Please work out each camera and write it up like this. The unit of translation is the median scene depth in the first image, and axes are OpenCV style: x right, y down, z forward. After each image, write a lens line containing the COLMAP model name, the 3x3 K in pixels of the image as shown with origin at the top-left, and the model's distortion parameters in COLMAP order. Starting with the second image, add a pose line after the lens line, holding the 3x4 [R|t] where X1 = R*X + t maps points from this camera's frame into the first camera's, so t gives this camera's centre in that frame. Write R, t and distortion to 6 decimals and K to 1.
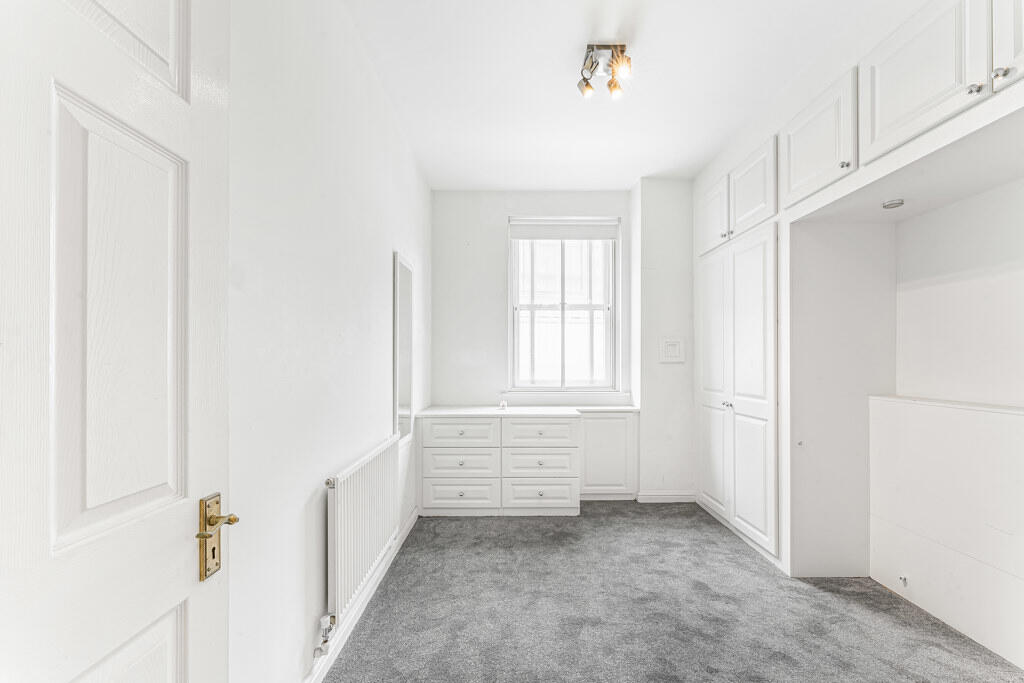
lens RADIAL K [[409.5, 0, 510.9], [0, 409.5, 341.9], [0, 0, 1]] dist [-0.000634, -0.000077]
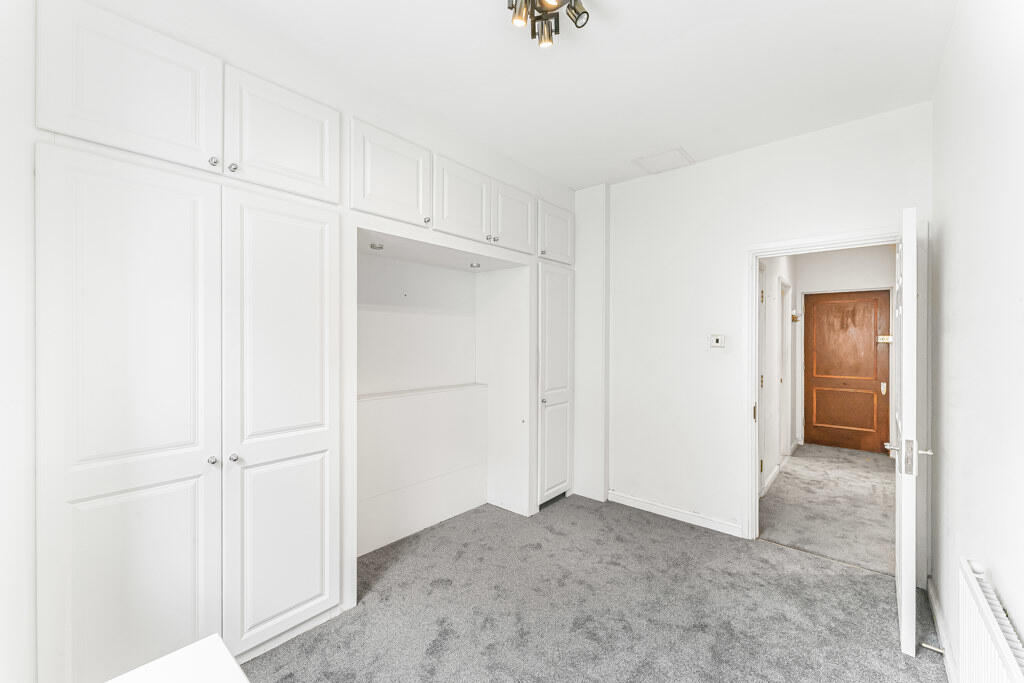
lens RADIAL K [[409.5, 0, 510.9], [0, 409.5, 341.9], [0, 0, 1]] dist [-0.000634, -0.000077]
pose [[-0.750442, -0.005548, 0.660913, -0.181955], [-0.027133, 0.999380, -0.022419, -0.015048], [-0.660379, -0.034756, -0.750128, 1.369641]]
